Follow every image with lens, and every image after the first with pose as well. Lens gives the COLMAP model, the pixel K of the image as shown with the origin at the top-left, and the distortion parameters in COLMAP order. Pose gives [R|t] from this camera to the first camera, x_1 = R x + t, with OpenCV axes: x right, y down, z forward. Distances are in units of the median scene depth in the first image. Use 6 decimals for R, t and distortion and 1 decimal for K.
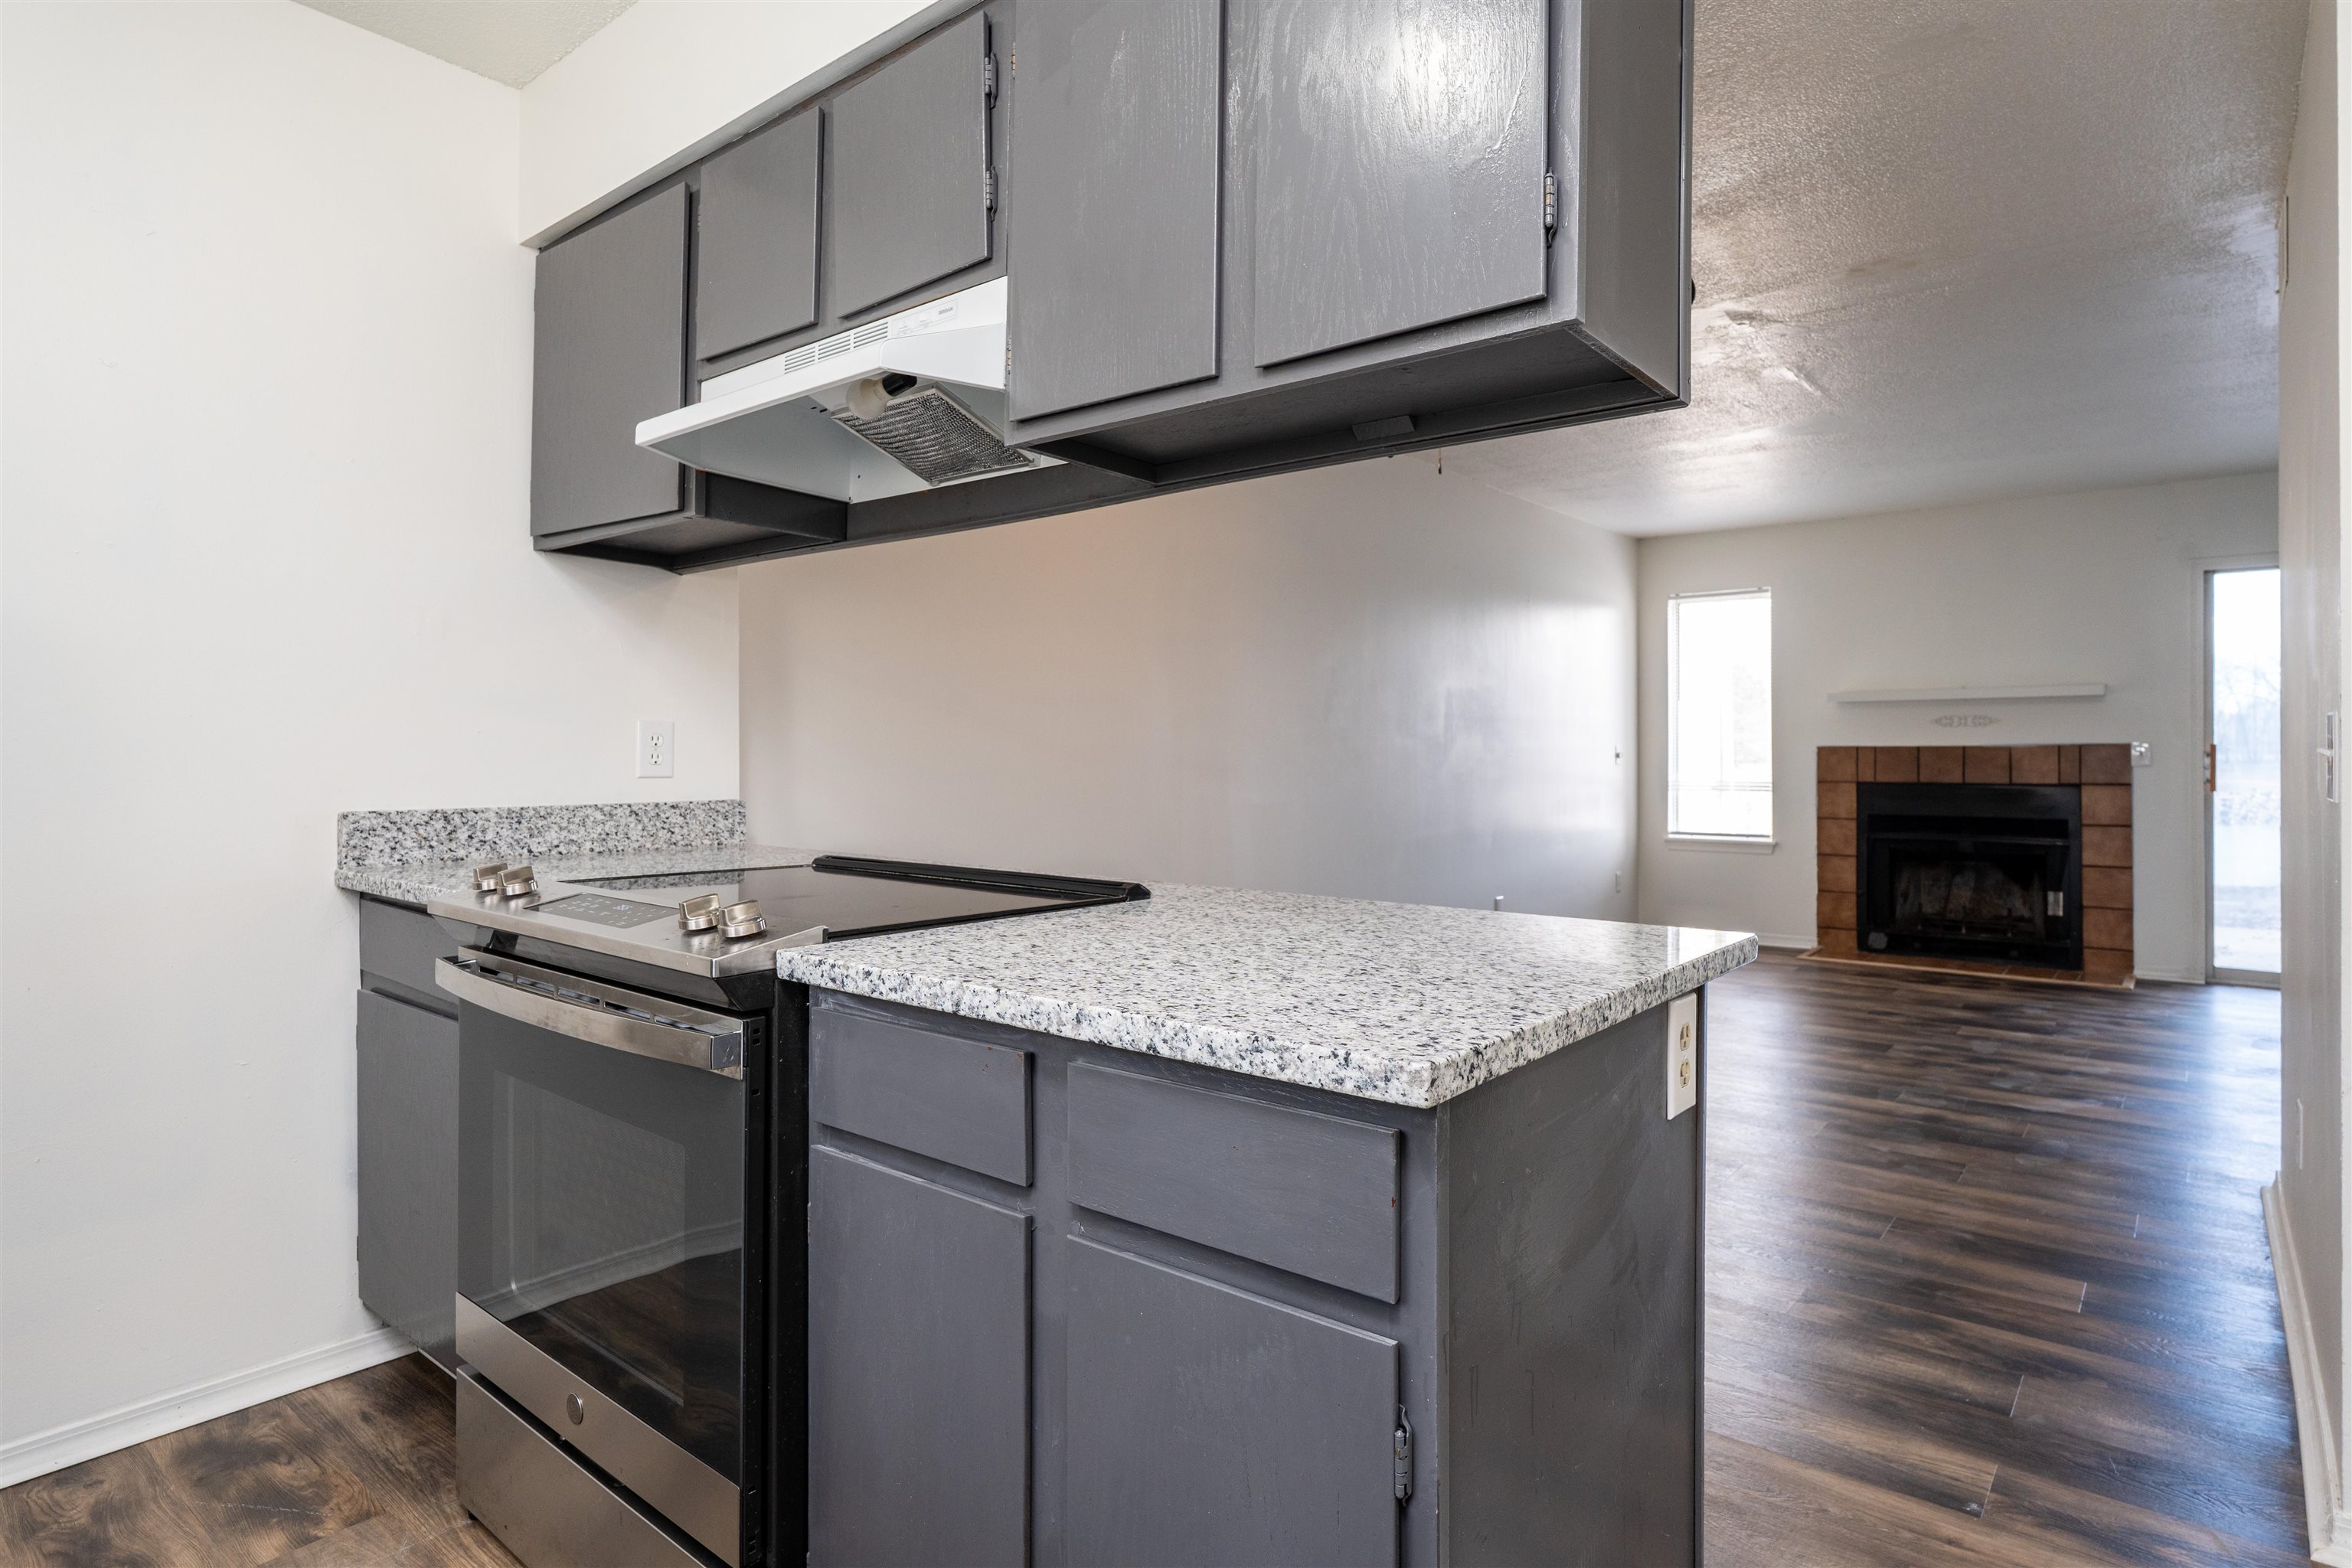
lens RADIAL K [[1228.9, 0, 1294.2], [0, 1228.9, 752.5], [0, 0, 1]] dist [-0.001015, 0.000175]
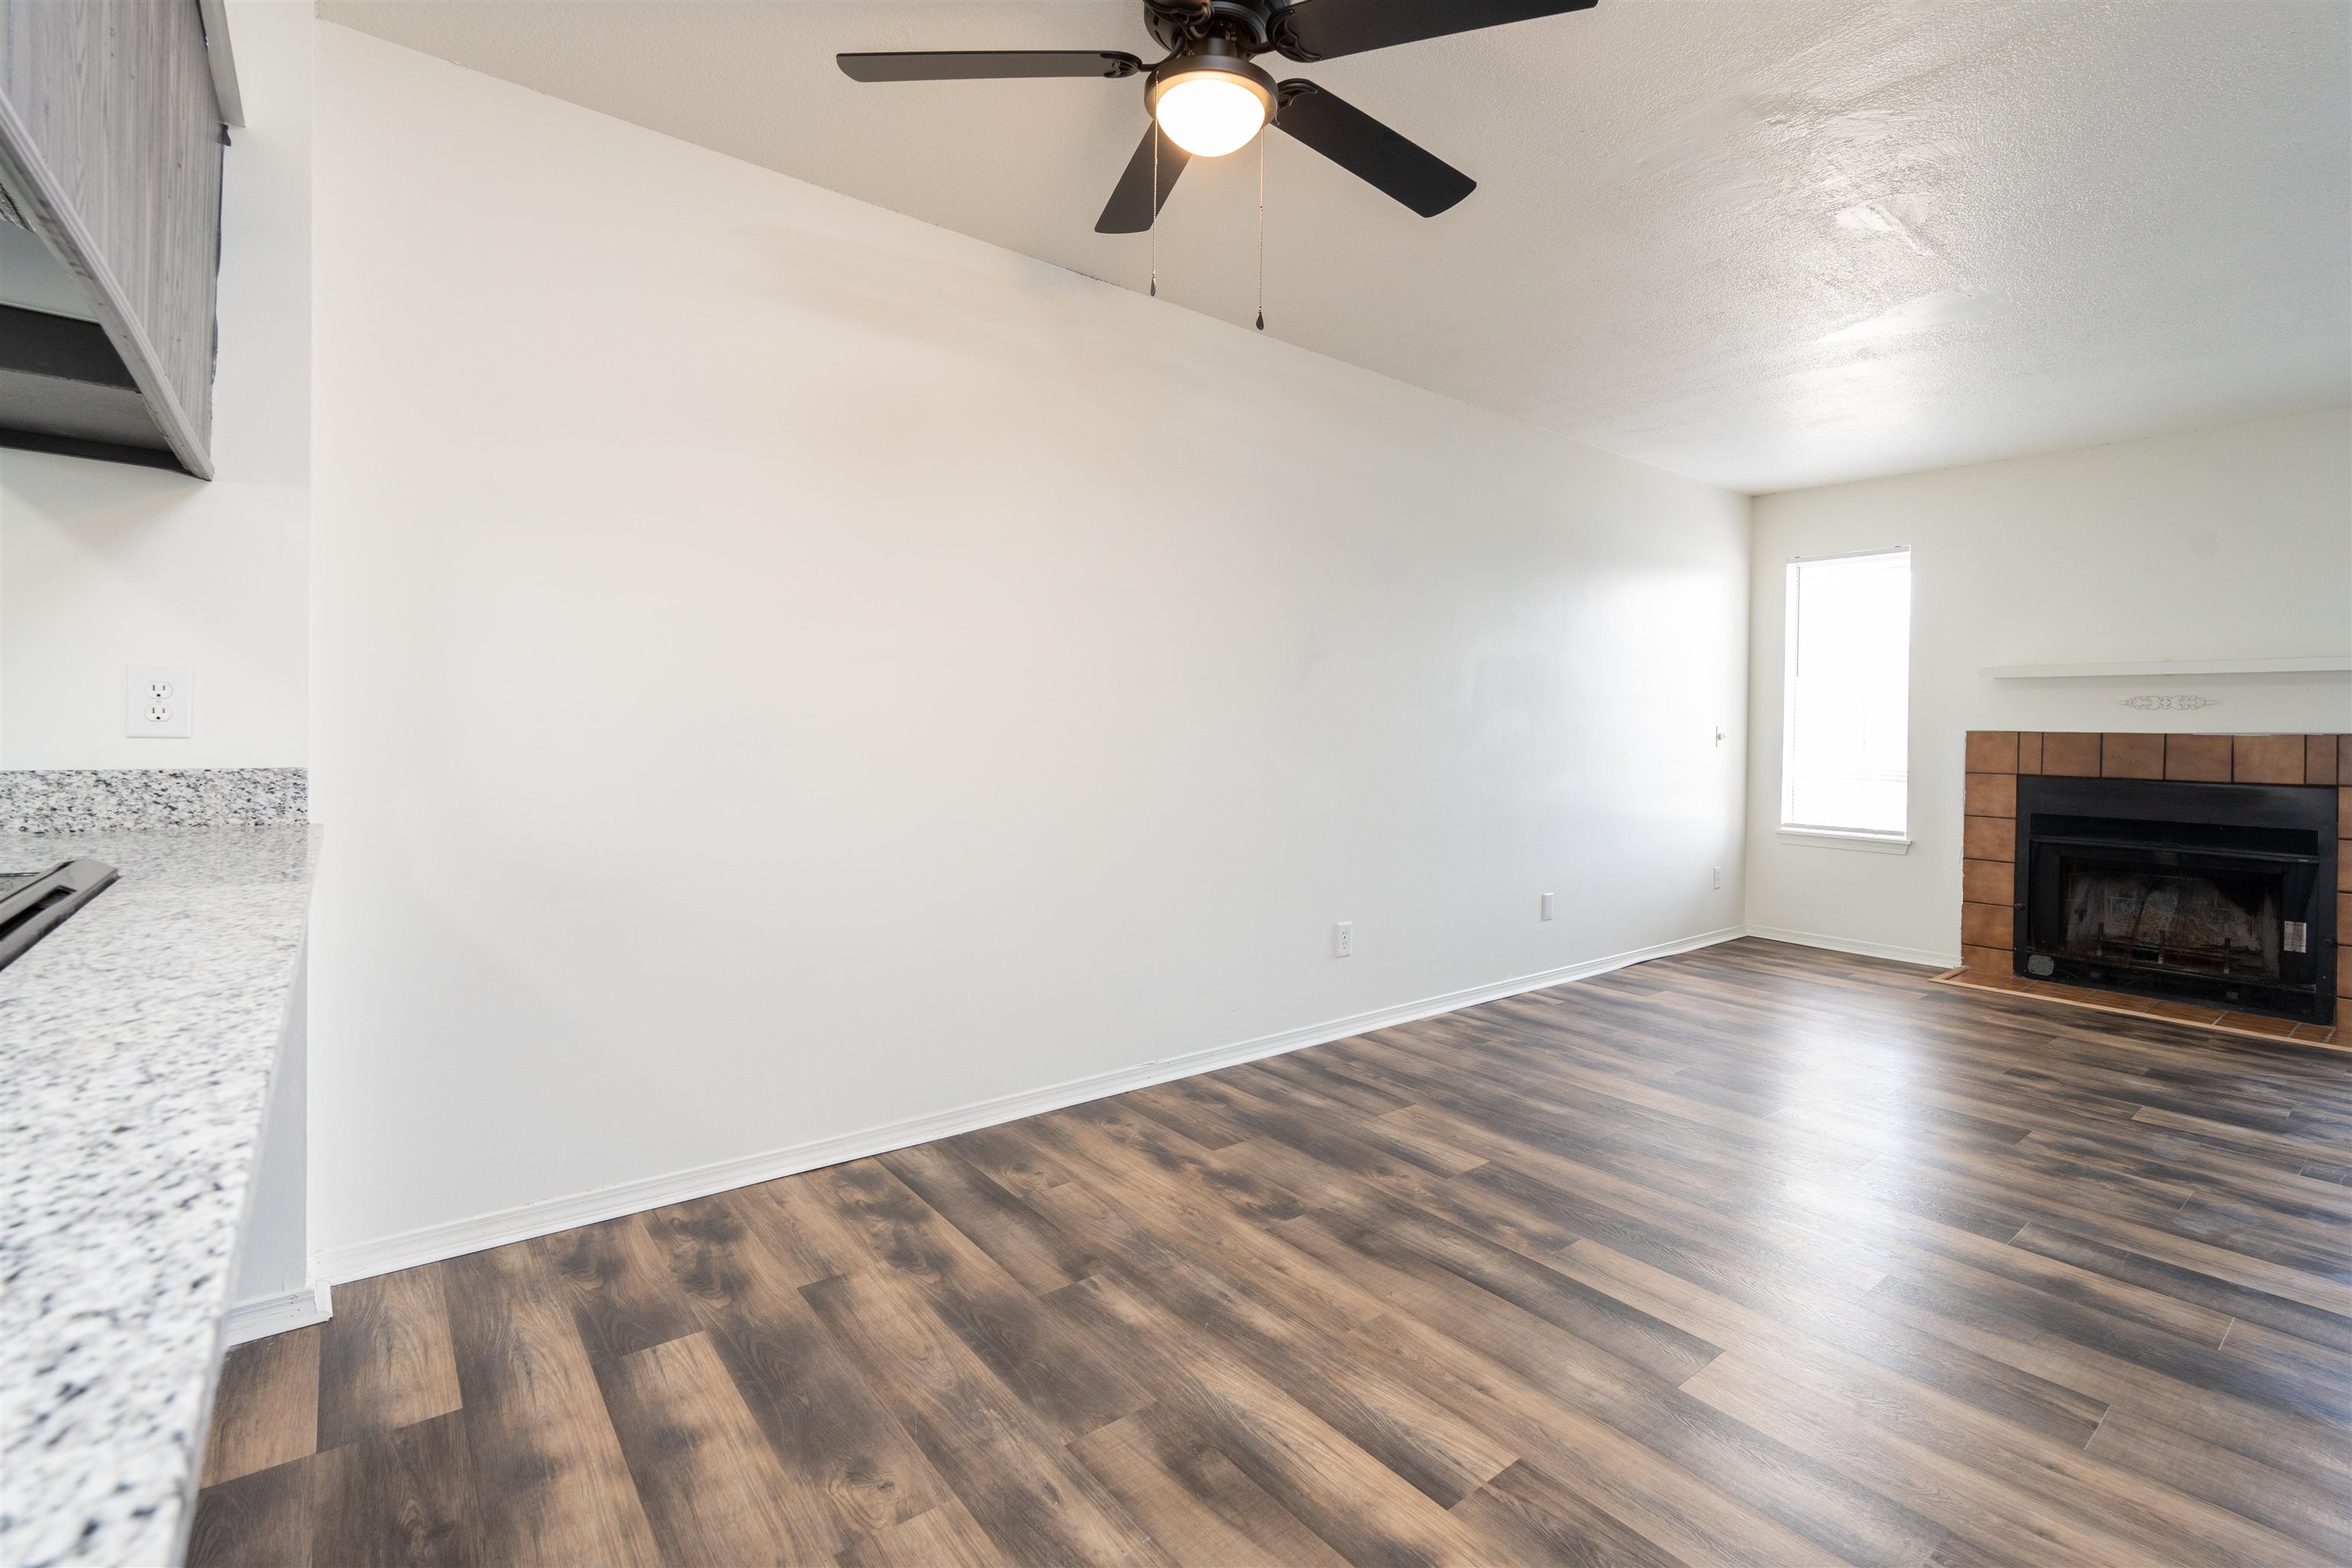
lens RADIAL K [[1056.8, 0, 1262.8], [0, 1056.8, 730.8], [0, 0, 1]] dist [-0.001675, -0.001104]
pose [[0.974736, 0.018388, -0.222601, 0.128320], [-0.017692, 0.999830, 0.005120, 0.000098], [0.222658, -0.001053, 0.974896, 0.203795]]
